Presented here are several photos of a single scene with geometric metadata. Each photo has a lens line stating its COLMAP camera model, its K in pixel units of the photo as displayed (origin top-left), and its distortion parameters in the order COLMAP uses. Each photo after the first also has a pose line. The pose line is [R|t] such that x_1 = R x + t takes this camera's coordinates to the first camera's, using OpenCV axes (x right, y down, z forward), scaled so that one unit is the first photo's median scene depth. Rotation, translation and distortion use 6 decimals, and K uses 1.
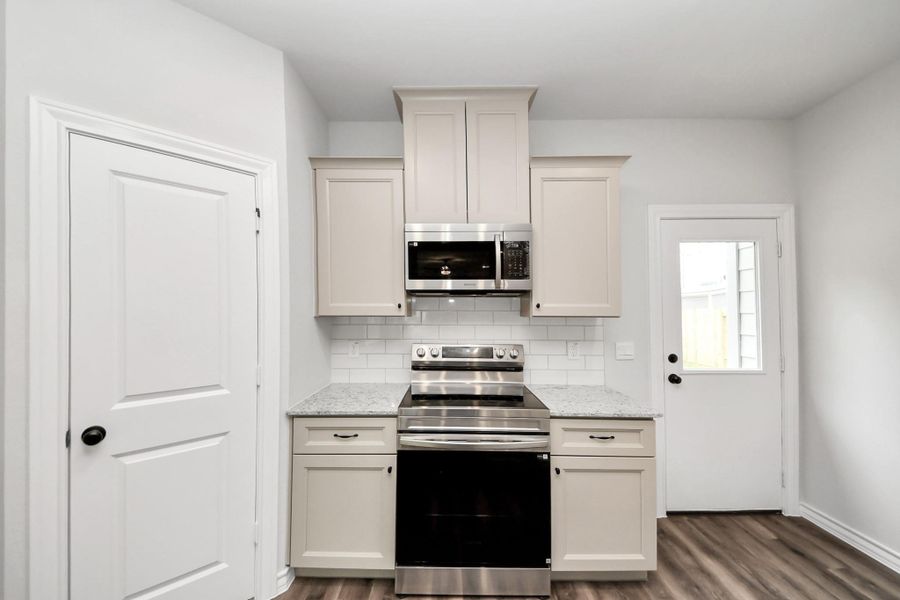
lens RADIAL K [[326.2, 0, 439.3], [0, 326.2, 305.3], [0, 0, 1]] dist [-0.007429, -0.003551]
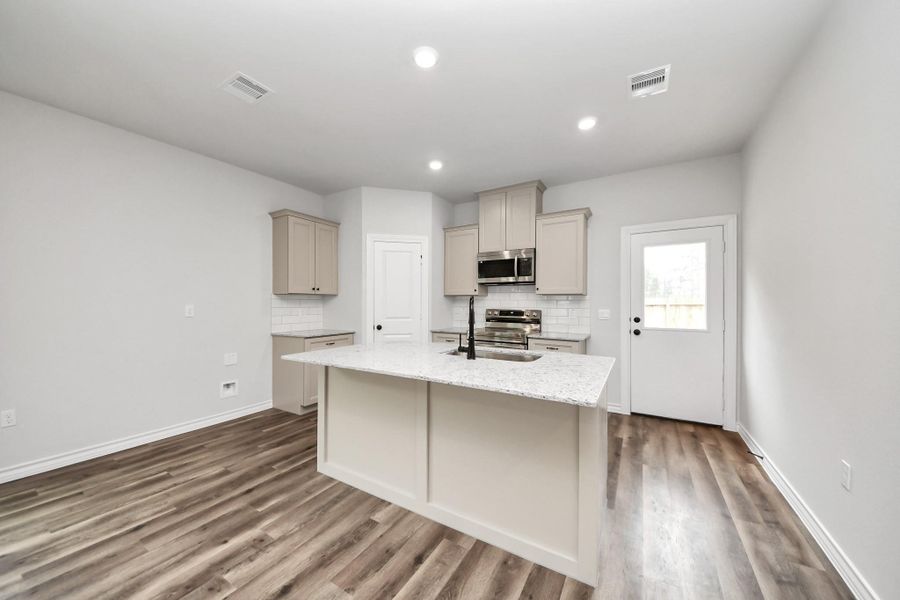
lens RADIAL K [[326.2, 0, 438.4], [0, 326.2, 292.9], [0, 0, 1]] dist [-0.007429, -0.003551]
pose [[0.854515, -0.010782, -0.519314, 0.824053], [0.008289, 0.999940, -0.007121, 0.036191], [0.519360, 0.001781, 0.854554, -1.048777]]
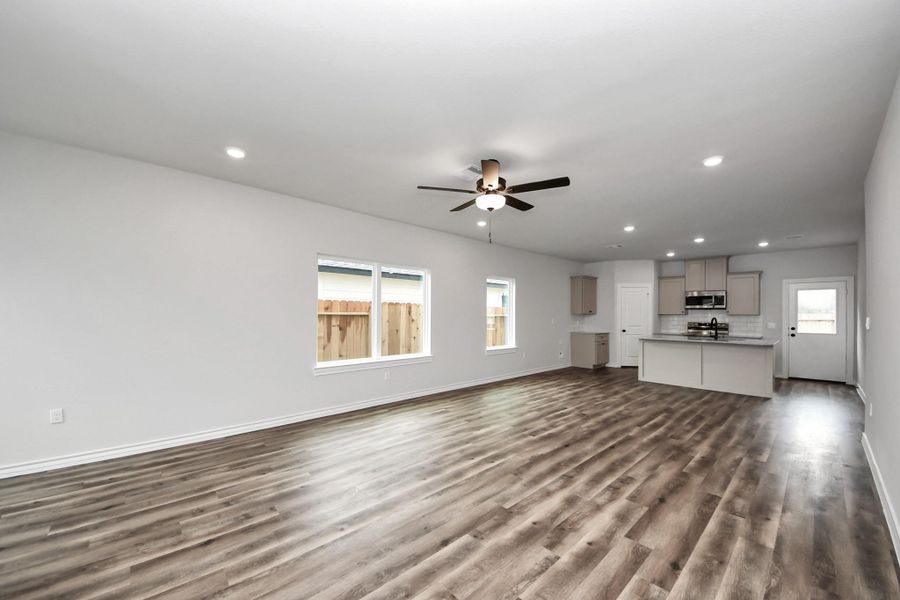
lens RADIAL K [[316.5, 0, 429.7], [0, 316.5, 307.8], [0, 0, 1]] dist [-0.010671, -0.003462]
pose [[0.631758, -0.005380, -0.775147, 0.946024], [0.011586, 0.999930, 0.002503, -0.095482], [0.775079, -0.010562, 0.631776, -4.082375]]
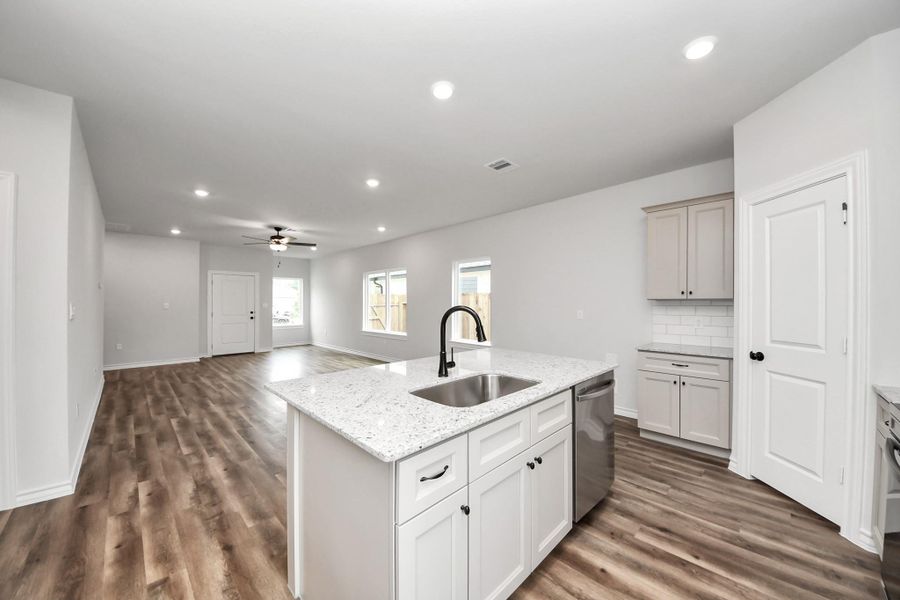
lens RADIAL K [[326.2, 0, 457.7], [0, 326.2, 303.2], [0, 0, 1]] dist [-0.007429, -0.003551]
pose [[-0.690674, 0.002298, -0.723162, 1.017176], [0.021507, 0.999618, -0.017364, 0.044545], [0.722846, -0.027547, -0.690460, 0.644366]]
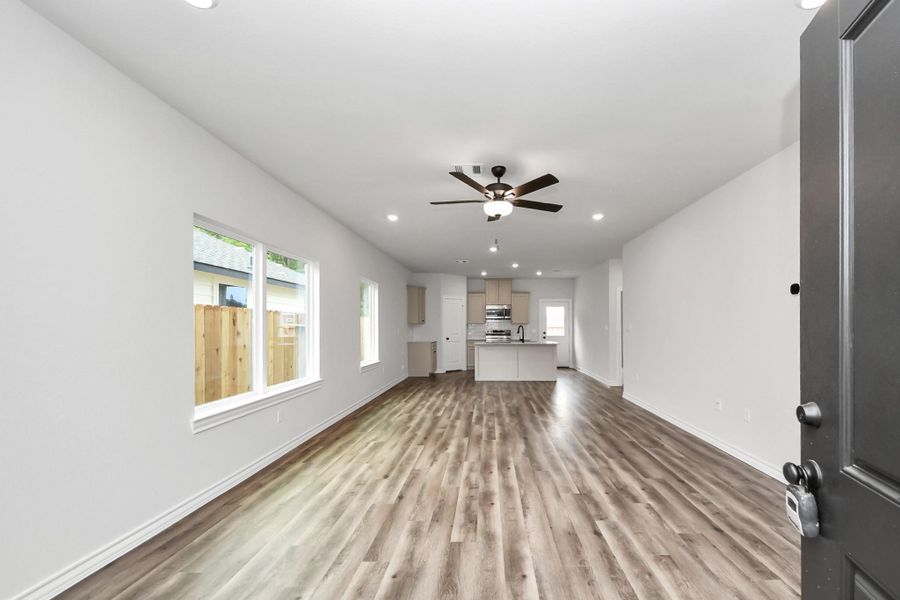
lens RADIAL K [[363.7, 0, 458.1], [0, 363.7, 323.5], [0, 0, 1]] dist [0.016892, -0.000015]
pose [[0.998176, 0.005081, -0.060151, -0.191241], [-0.003708, 0.999730, 0.022923, -0.093414], [0.060252, -0.022658, 0.997926, -4.677562]]
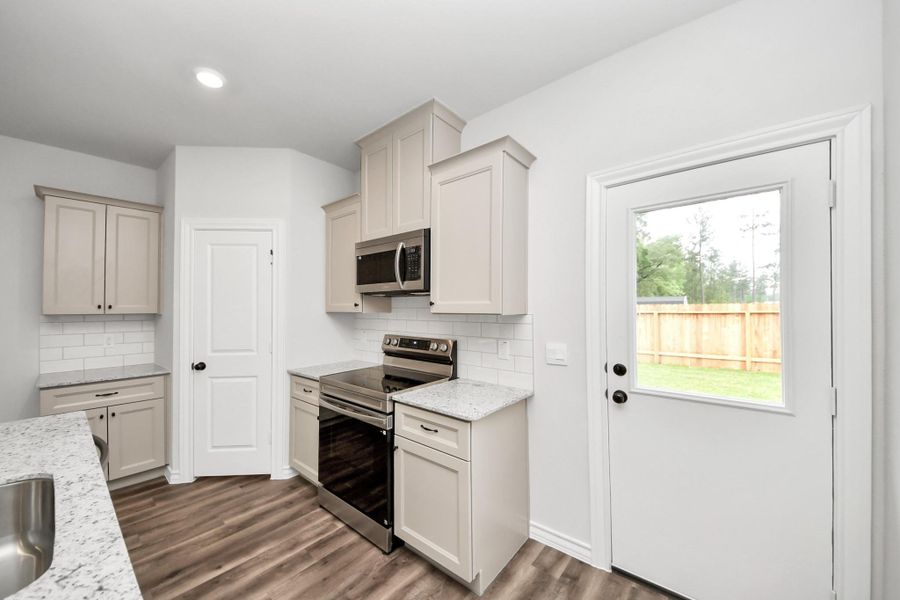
lens RADIAL K [[330.7, 0, 439.4], [0, 330.7, 301.2], [0, 0, 1]] dist [-0.009789, -0.002899]
pose [[0.776823, -0.016425, -0.629504, 1.010782], [0.019351, 0.999810, -0.002208, -0.003225], [0.629421, -0.010467, 0.776994, 0.163985]]
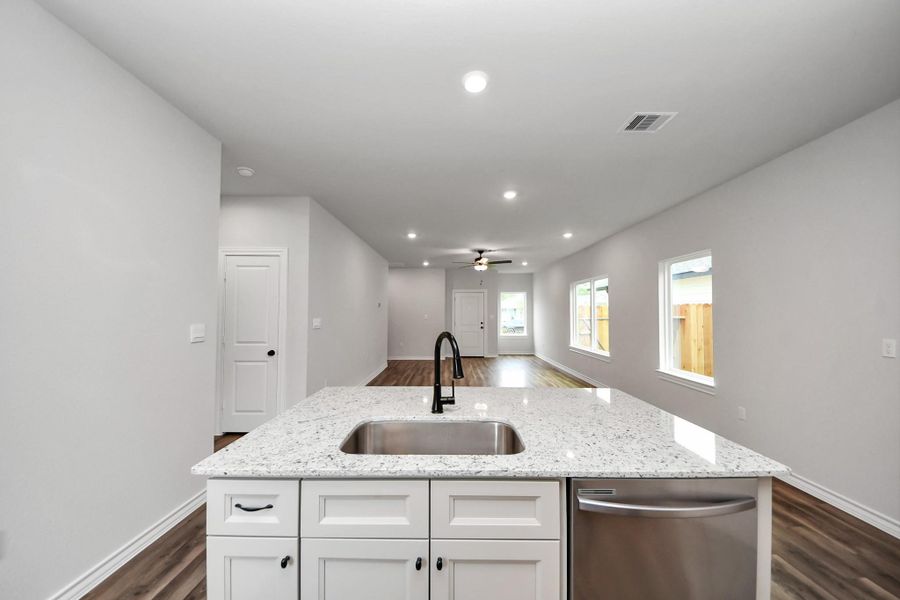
lens RADIAL K [[326.2, 0, 447.1], [0, 326.2, 304.0], [0, 0, 1]] dist [-0.007429, -0.003551]
pose [[-0.999962, 0.005429, 0.006787, 0.308893], [0.005049, 0.998486, -0.054781, 0.009171], [-0.007074, -0.054745, -0.998475, 0.796514]]
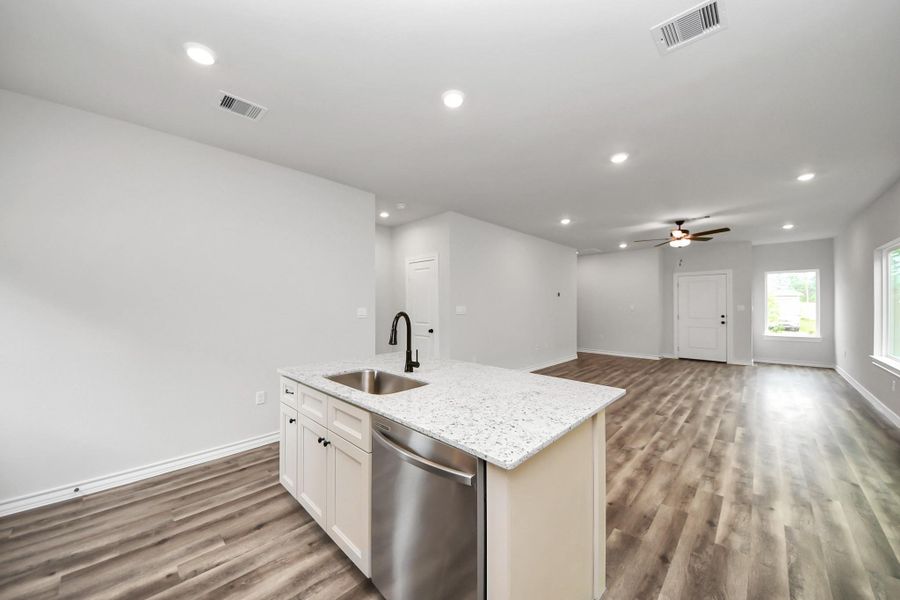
lens RADIAL K [[326.2, 0, 432.9], [0, 326.2, 298.6], [0, 0, 1]] dist [-0.007429, -0.003551]
pose [[-0.695233, 0.020845, 0.718482, -0.537177], [-0.013779, 0.999009, -0.042317, 0.034797], [-0.718652, -0.039320, -0.694257, 0.678513]]
